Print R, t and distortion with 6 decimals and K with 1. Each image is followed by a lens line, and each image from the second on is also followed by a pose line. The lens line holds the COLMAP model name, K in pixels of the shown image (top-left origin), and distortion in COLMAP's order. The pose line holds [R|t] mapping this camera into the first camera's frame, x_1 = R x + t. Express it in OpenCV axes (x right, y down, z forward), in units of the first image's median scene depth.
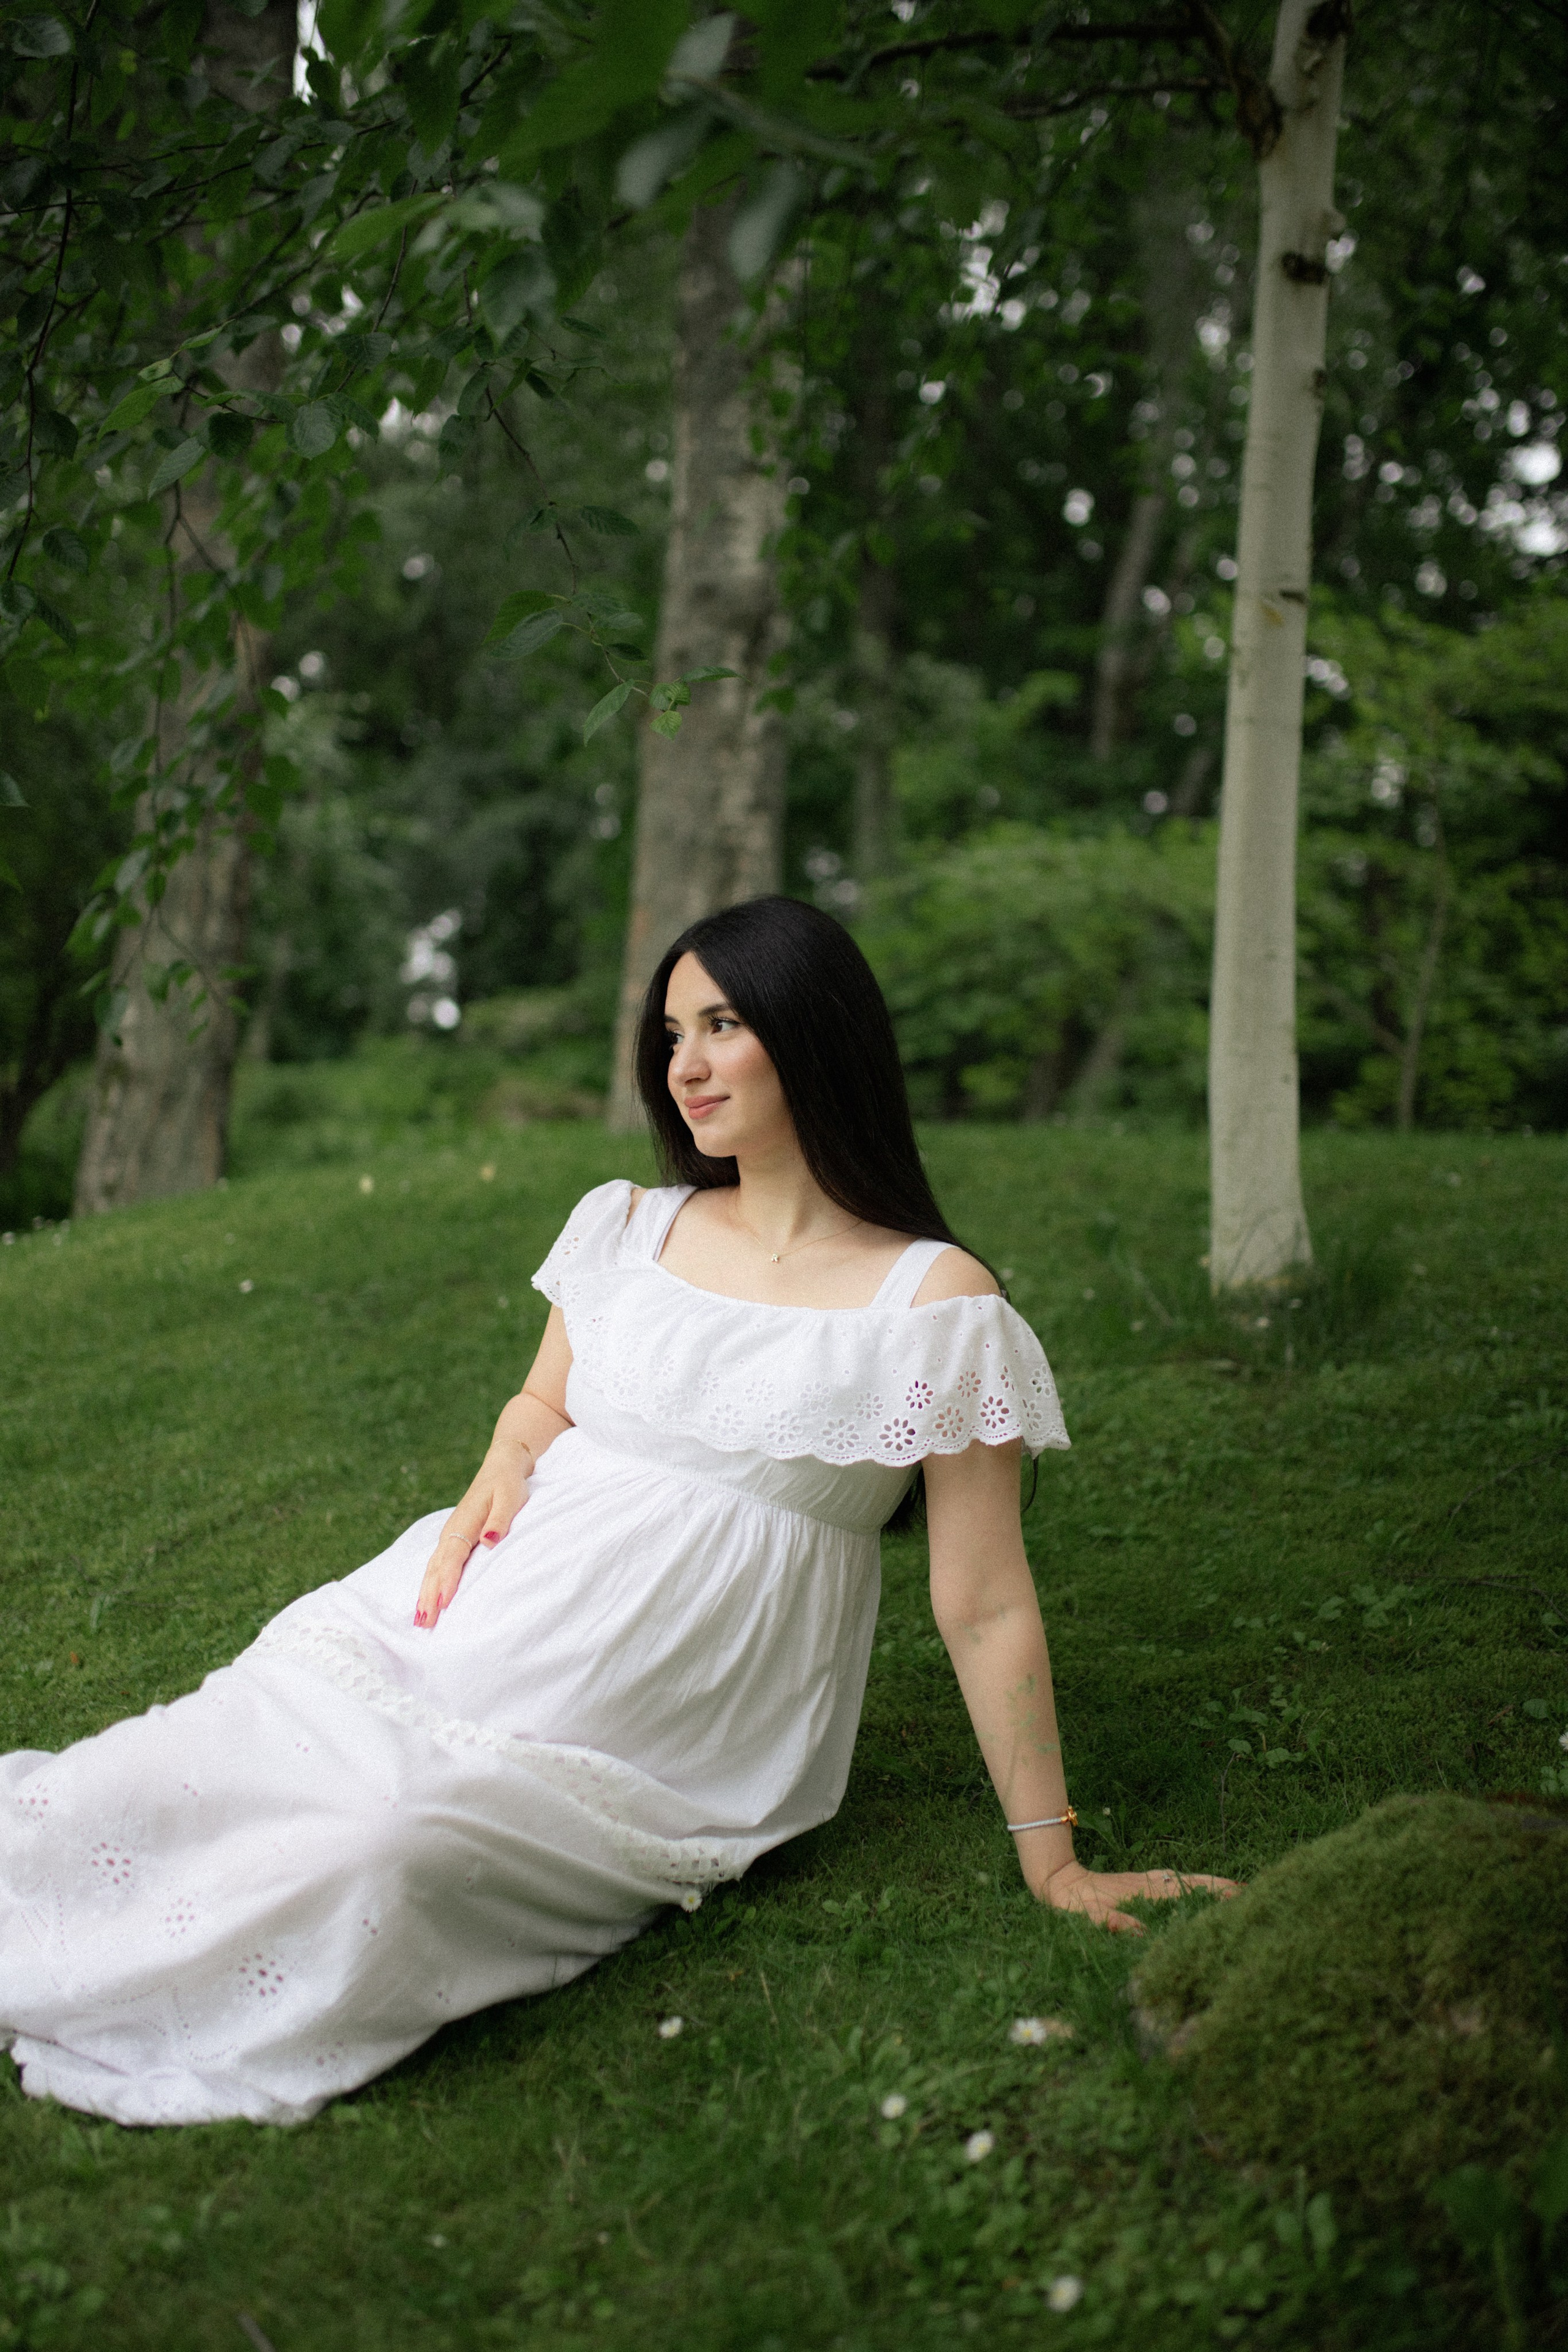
lens RADIAL K [[2263.2, 0, 784.0], [0, 2263.2, 1176.0], [0, 0, 1]] dist [-0.015985, -0.020510]
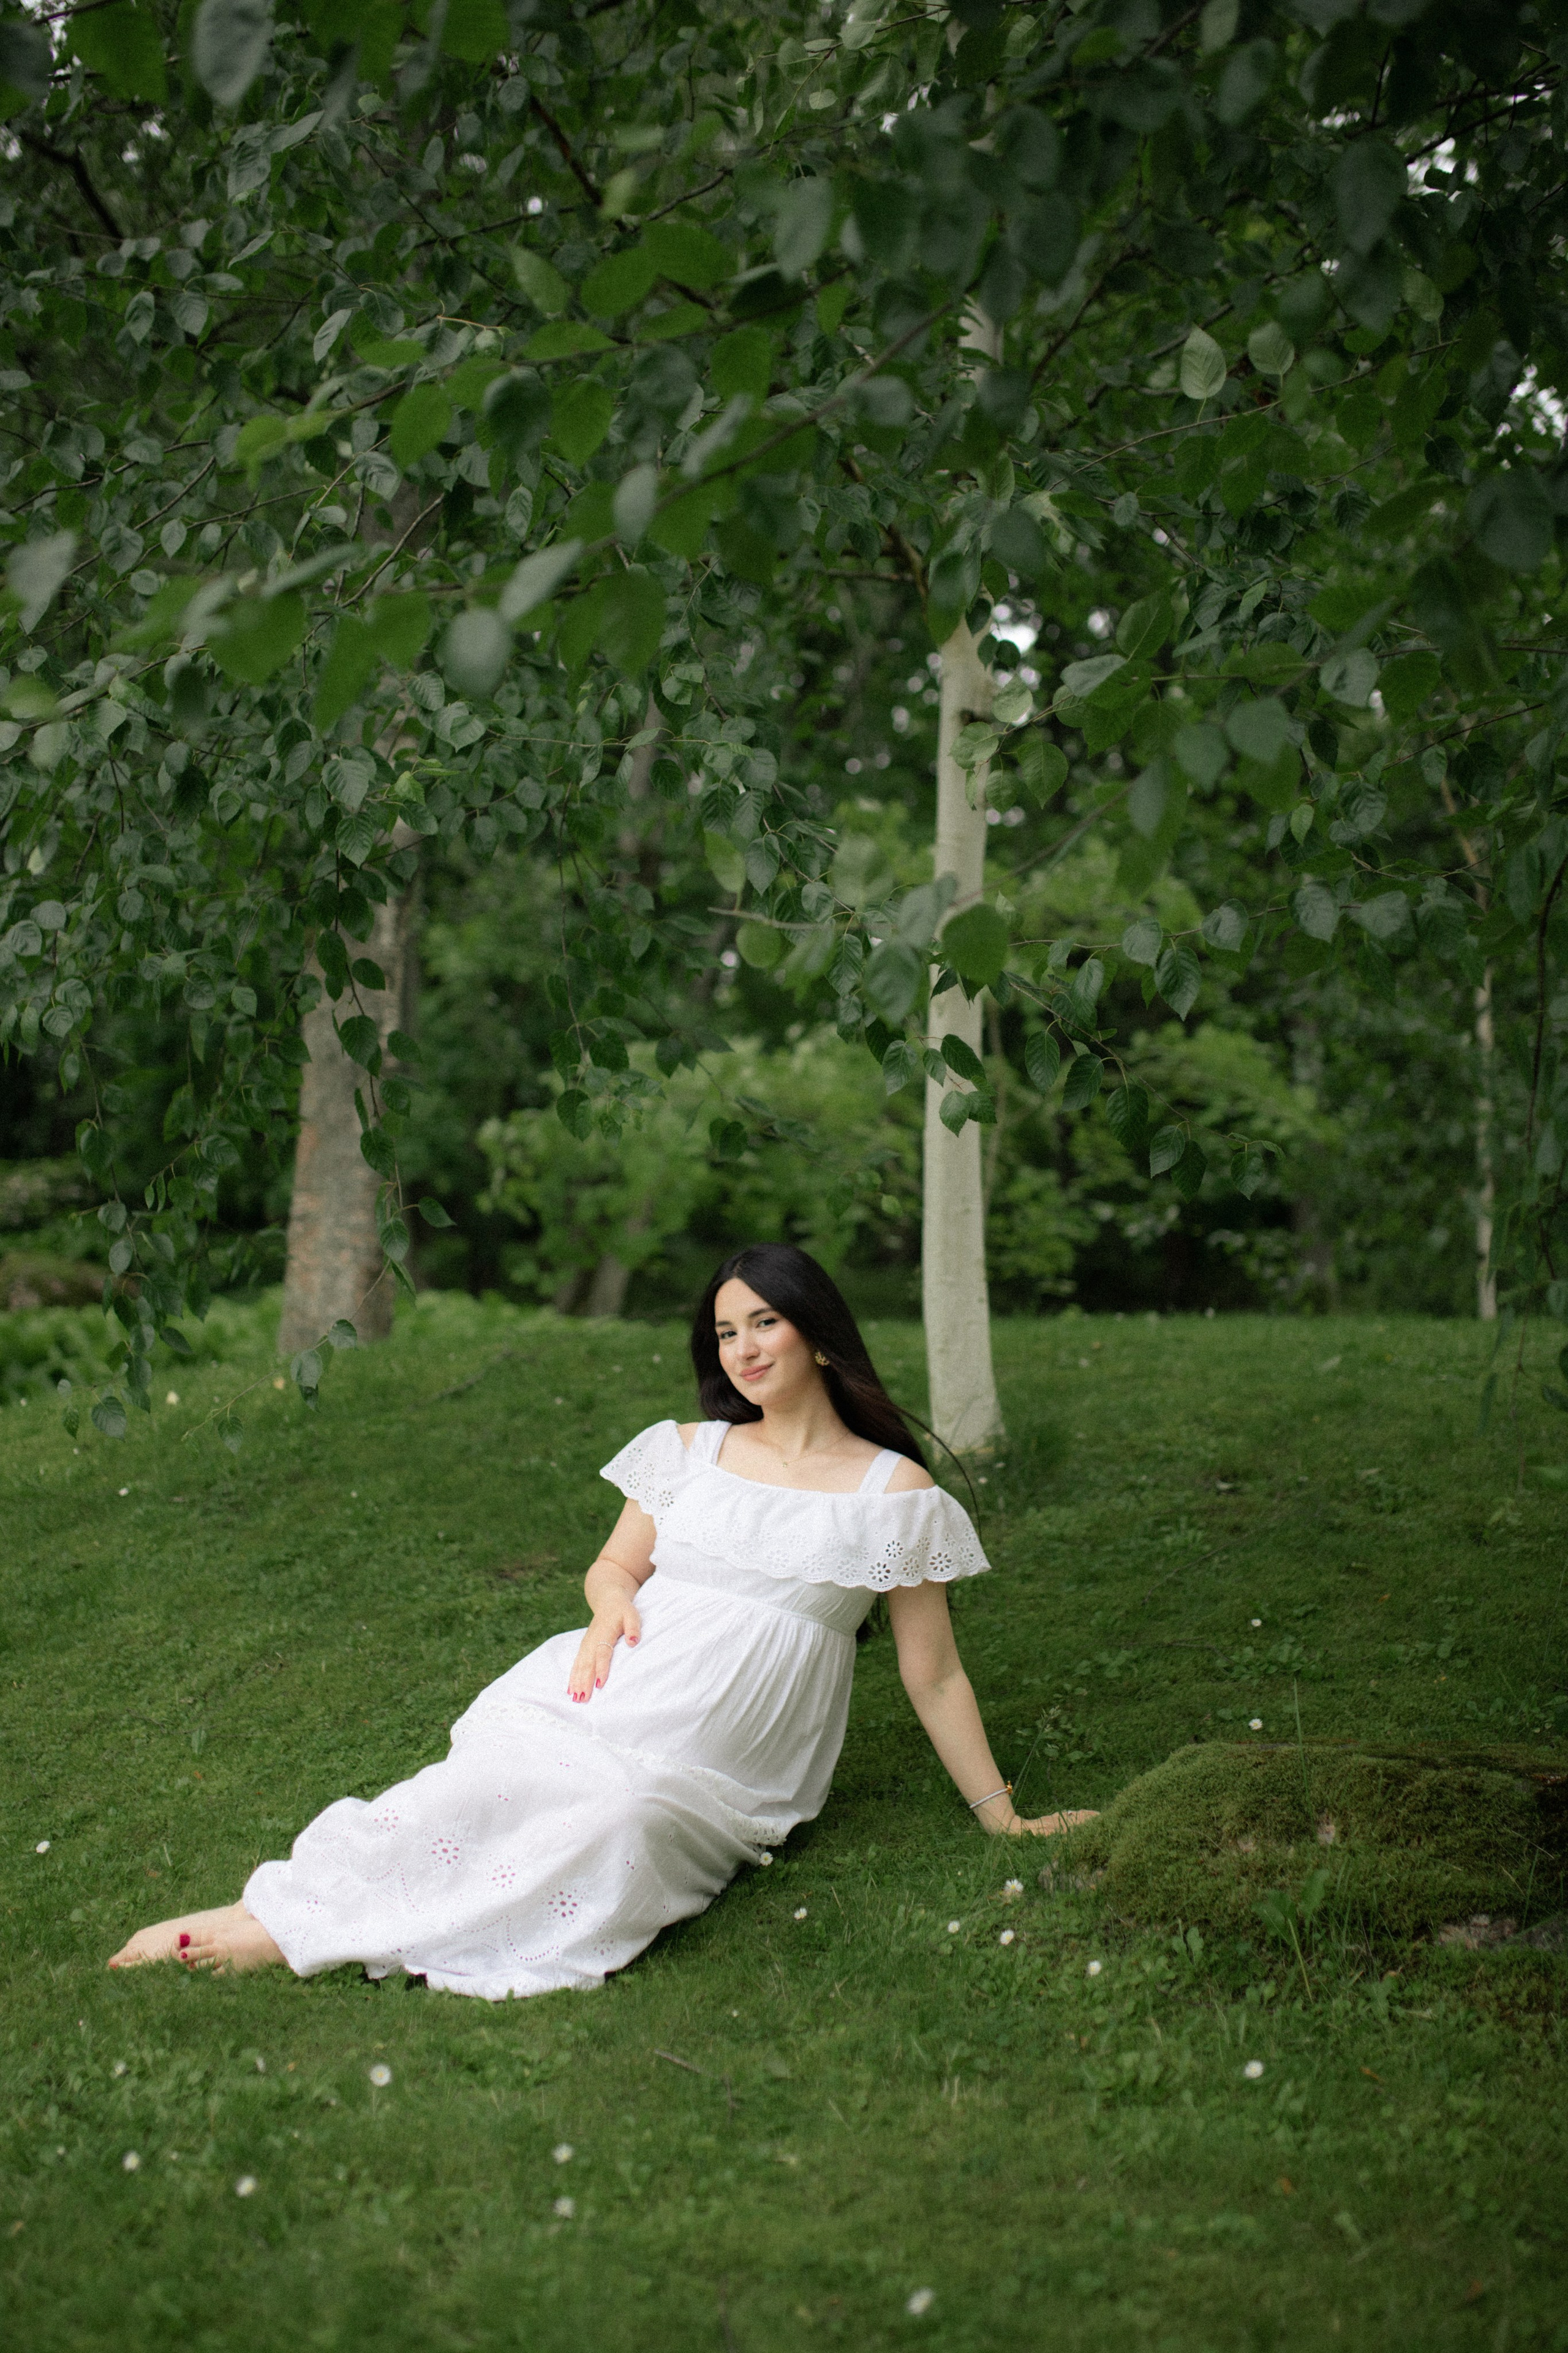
lens RADIAL K [[2264.0, 0, 784.0], [0, 2264.0, 1176.5], [0, 0, 1]] dist [-0.015985, -0.020510]
pose [[0.977636, -0.024976, 0.208817, -0.355670], [0.039260, 0.997143, -0.064539, -0.067337], [-0.206608, 0.071294, 0.975823, -0.638787]]
